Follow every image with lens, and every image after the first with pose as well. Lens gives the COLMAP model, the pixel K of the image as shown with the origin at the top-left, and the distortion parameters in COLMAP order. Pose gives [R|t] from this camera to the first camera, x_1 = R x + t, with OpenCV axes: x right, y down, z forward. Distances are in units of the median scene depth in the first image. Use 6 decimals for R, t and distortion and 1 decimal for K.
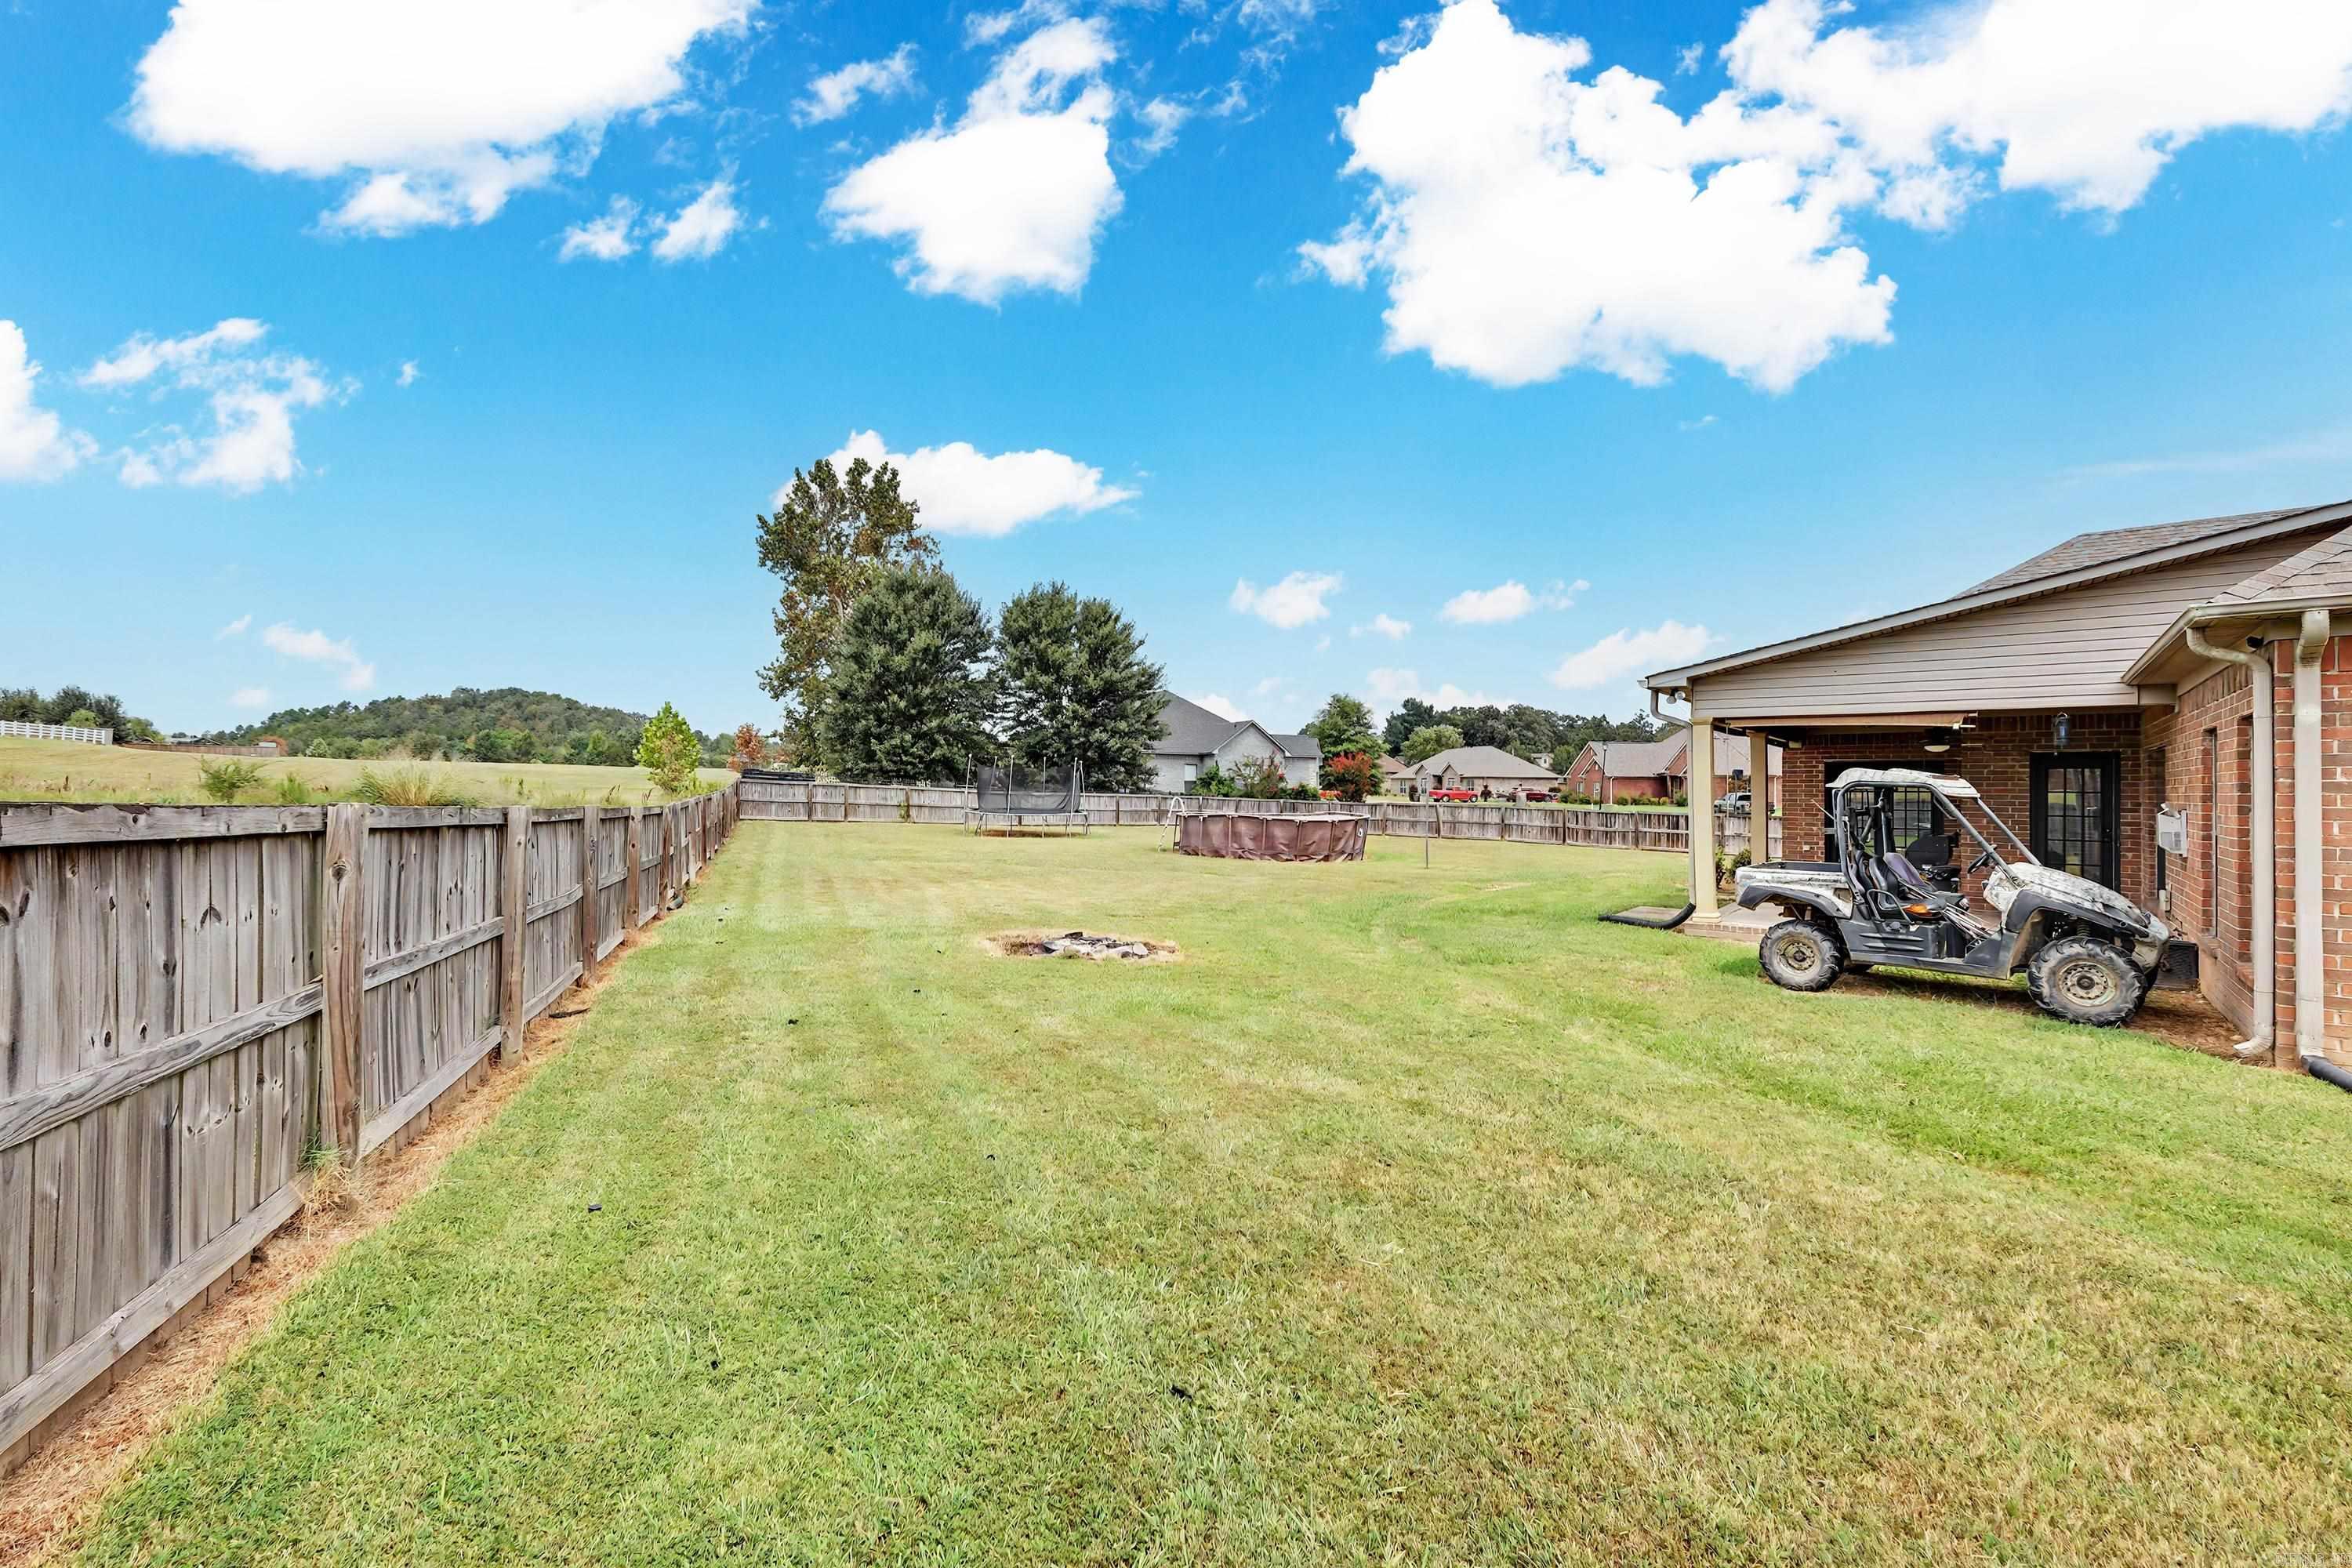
lens RADIAL K [[1044.3, 0, 1171.6], [0, 1044.3, 774.7], [0, 0, 1]] dist [0.000396, 0.000145]
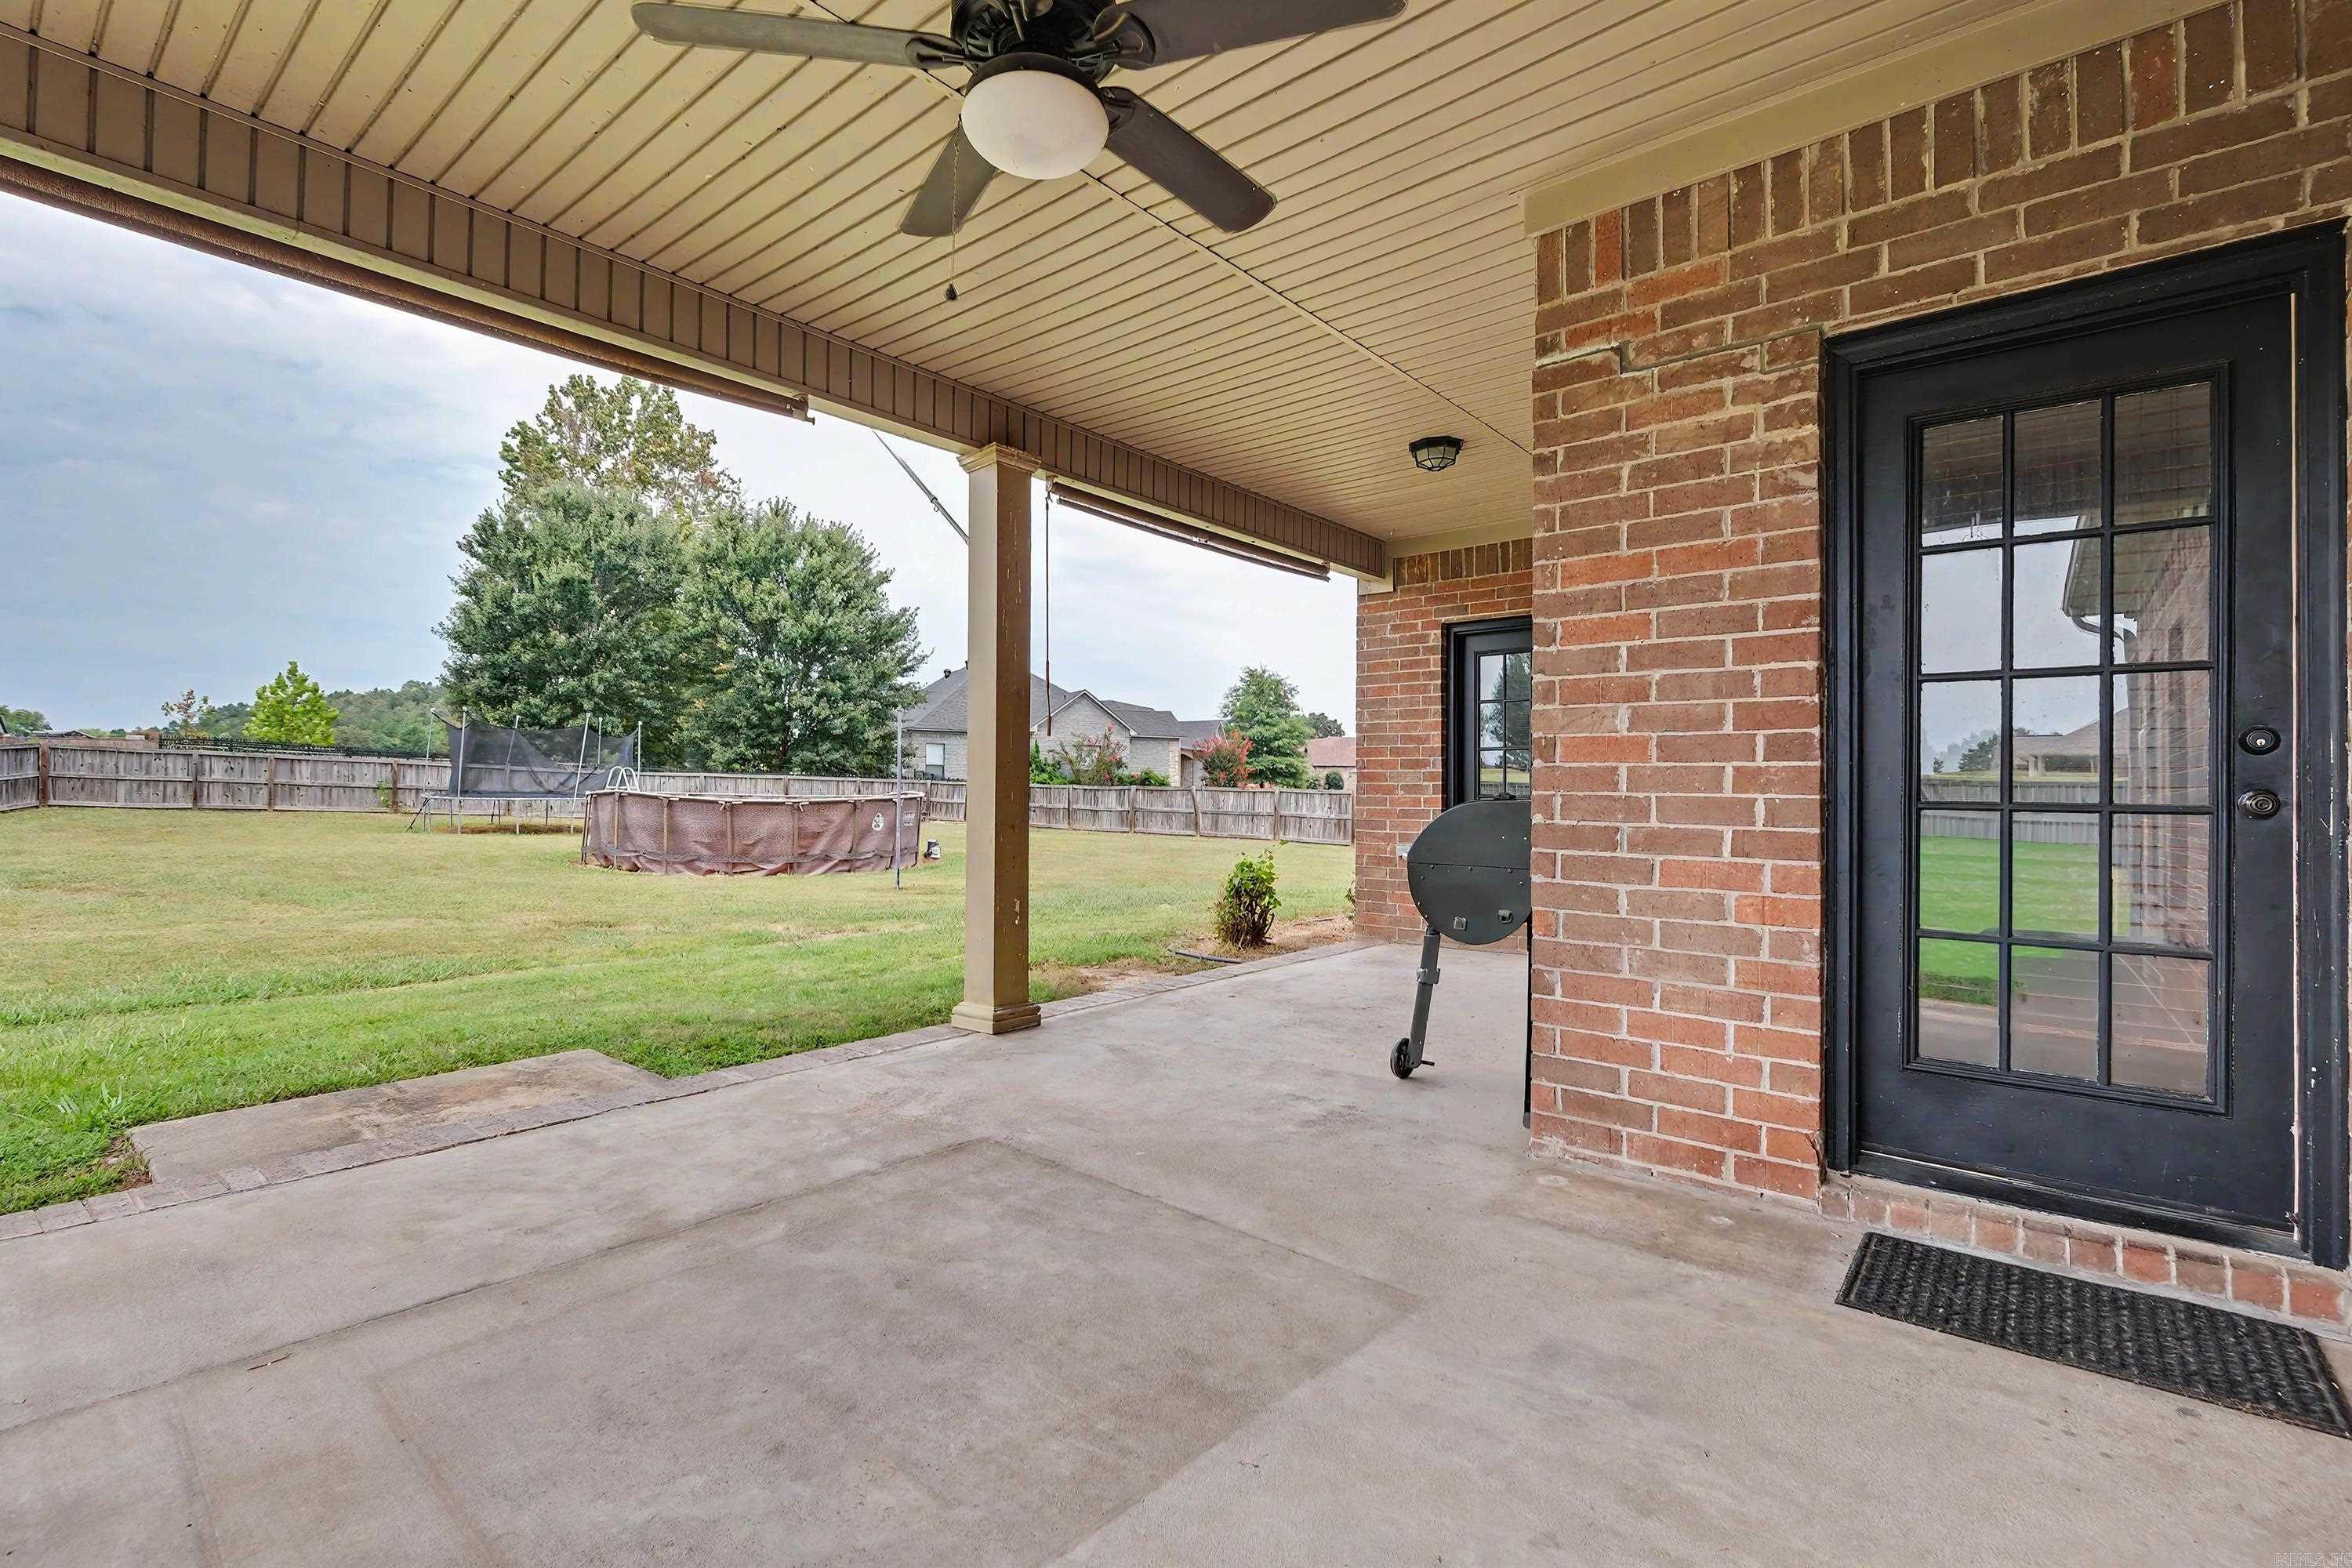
lens RADIAL K [[1072.8, 0, 1177.1], [0, 1072.8, 770.8], [0, 0, 1]] dist [-0.000392, -0.000019]
pose [[0.999635, -0.001603, -0.026962, 0.261824], [0.001469, 0.999986, -0.004990, 0.021090], [0.026969, 0.004949, 0.999624, 0.293650]]
